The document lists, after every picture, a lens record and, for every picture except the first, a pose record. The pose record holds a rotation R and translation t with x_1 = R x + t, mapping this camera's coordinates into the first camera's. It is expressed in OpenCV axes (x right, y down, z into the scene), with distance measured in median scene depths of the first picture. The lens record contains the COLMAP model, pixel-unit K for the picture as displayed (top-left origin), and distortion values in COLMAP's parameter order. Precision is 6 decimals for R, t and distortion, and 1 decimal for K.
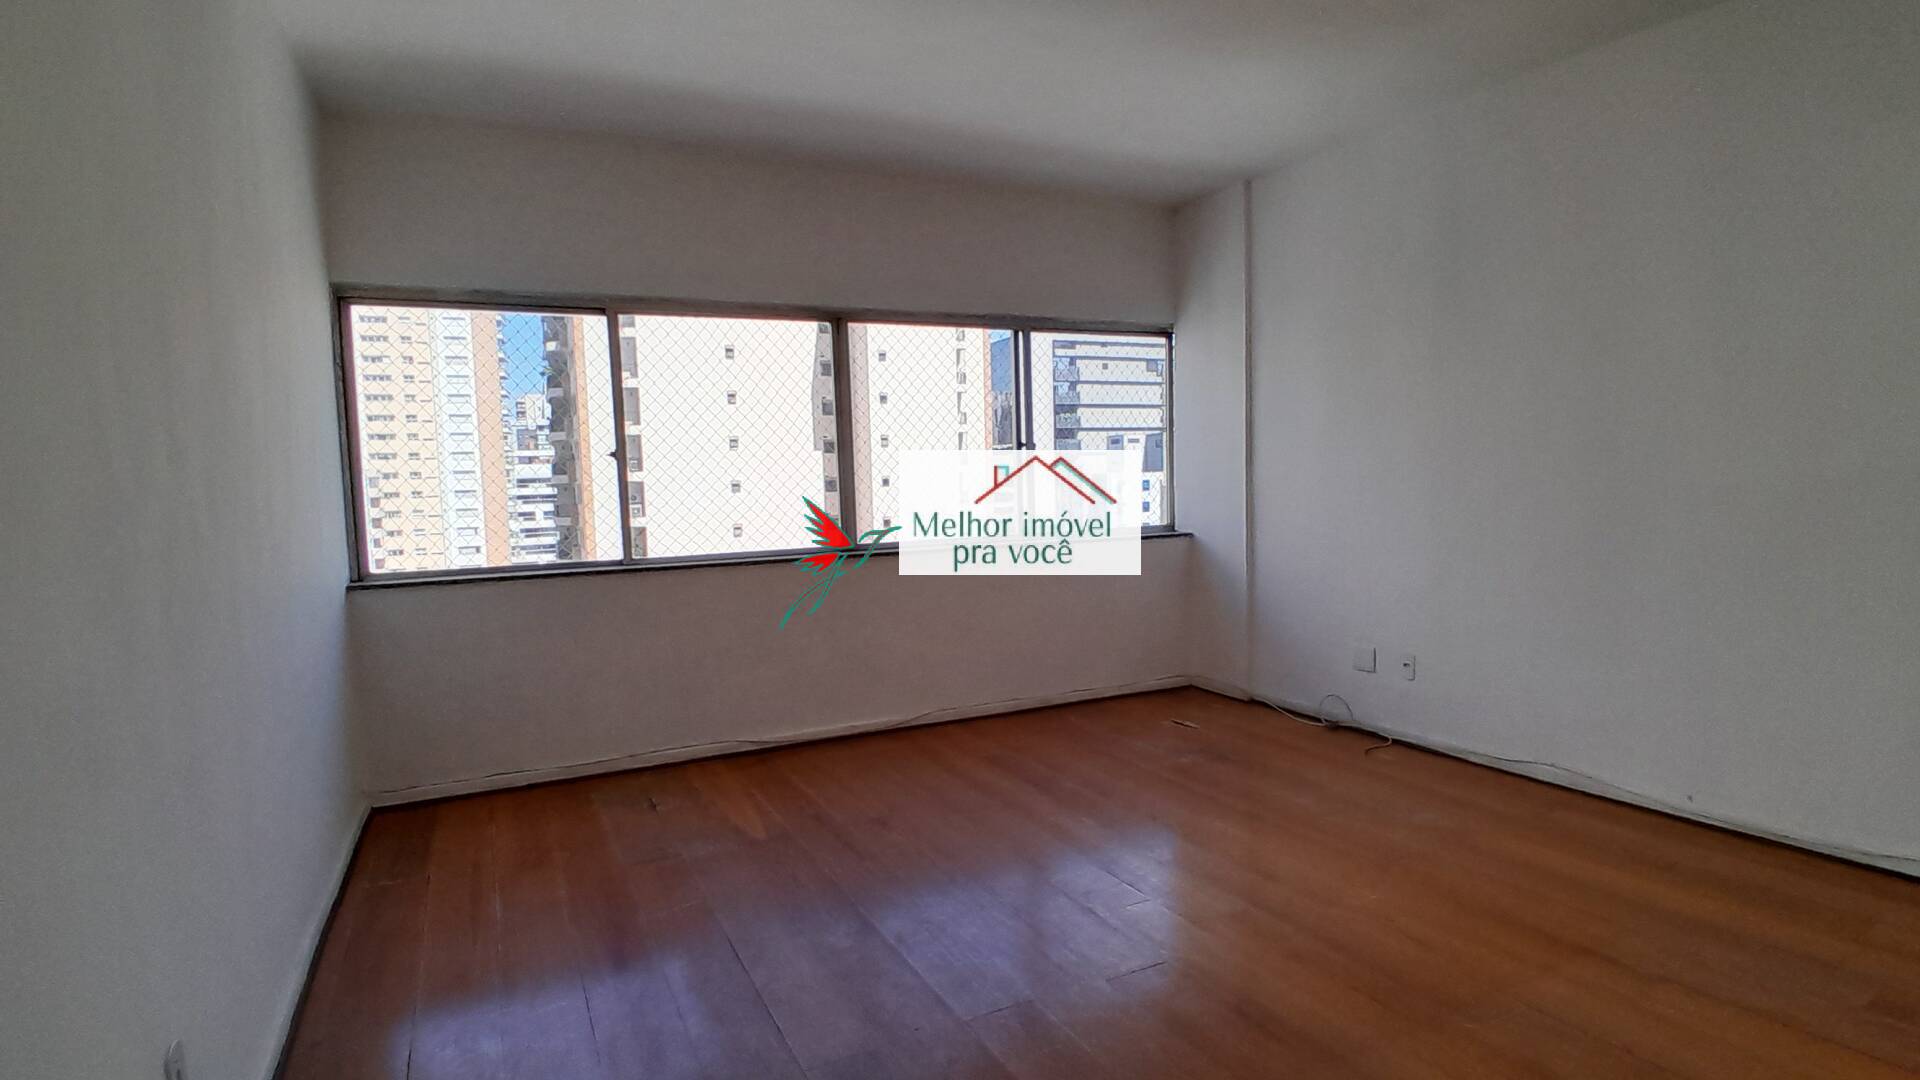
lens RADIAL K [[968.3, 0, 962.6], [0, 968.3, 560.1], [0, 0, 1]] dist [0.000188, 0.000036]
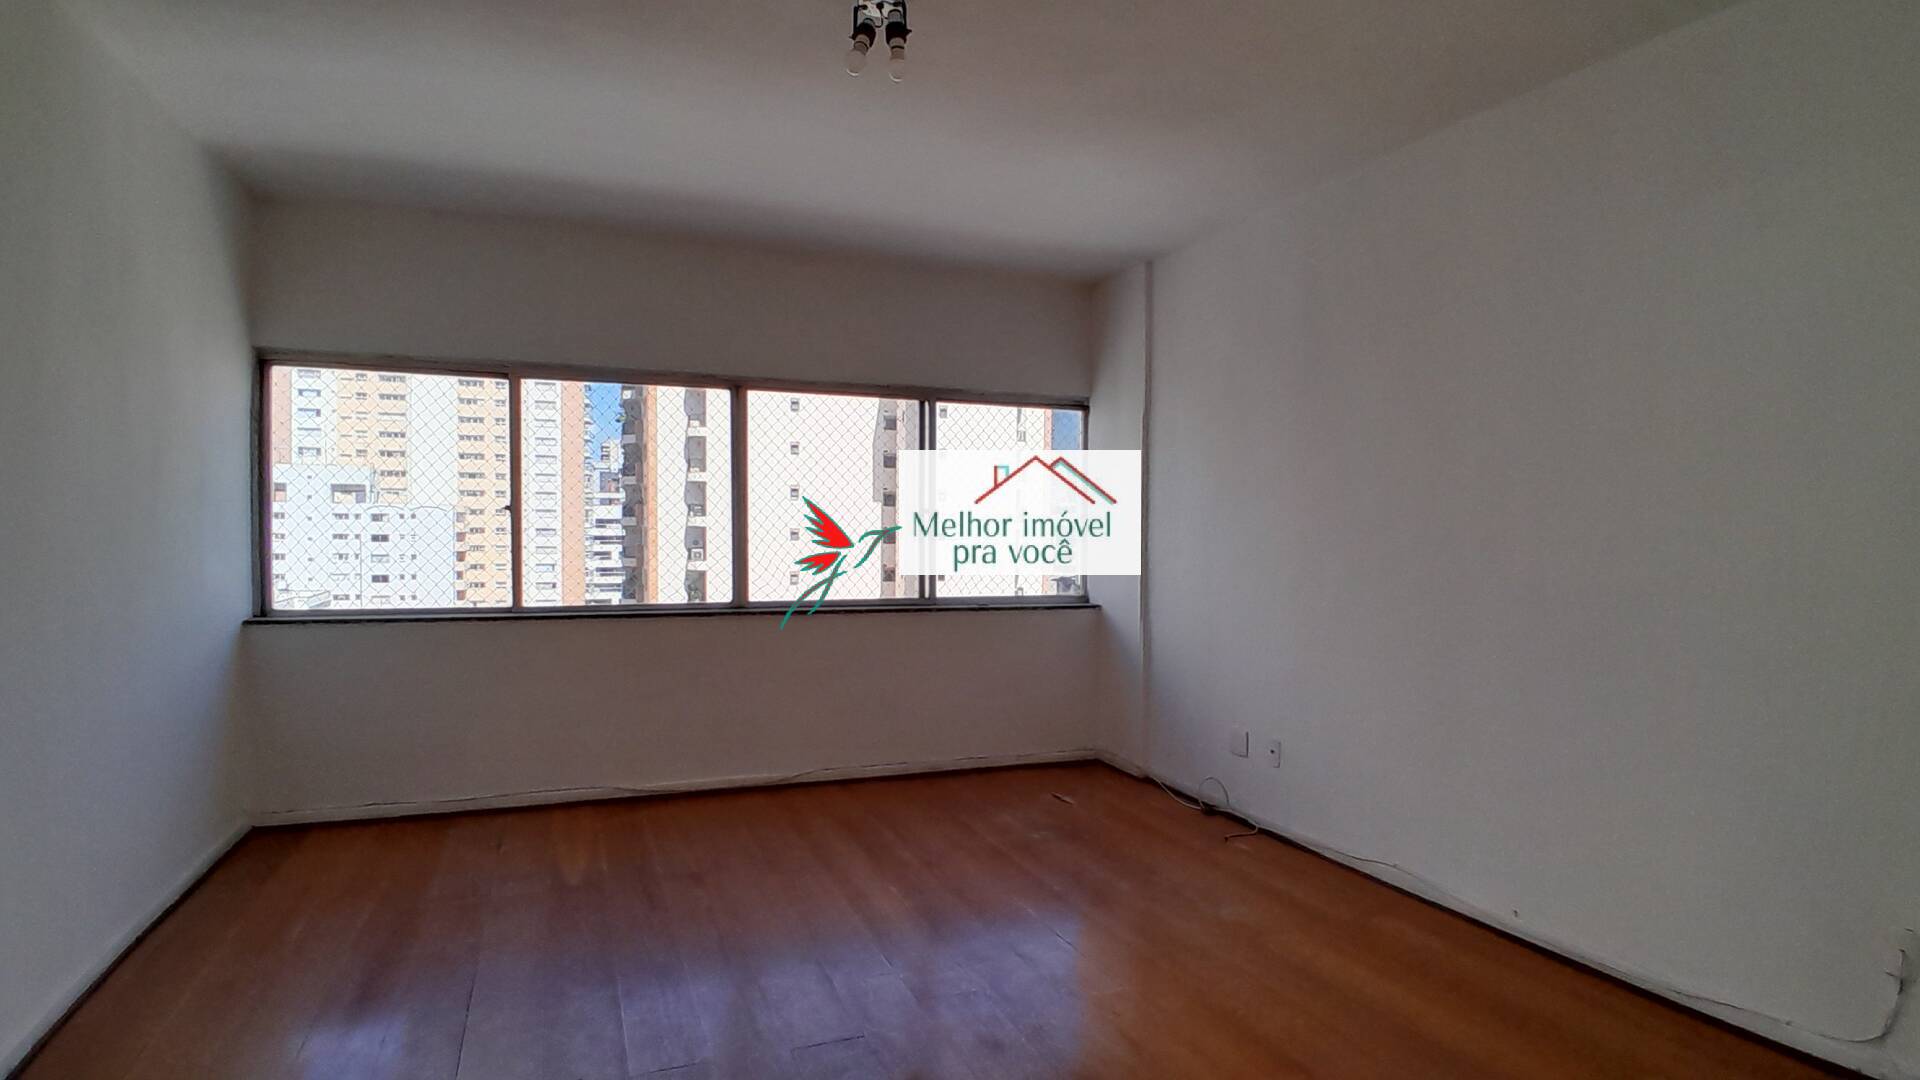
lens RADIAL K [[977.4, 0, 959.6], [0, 977.4, 551.8], [0, 0, 1]] dist [-0.002072, -0.000540]
pose [[0.994745, 0.040290, -0.094122, 0.193774], [-0.046274, 0.996985, -0.062283, -0.013898], [0.091329, 0.066311, 0.993611, -0.015688]]
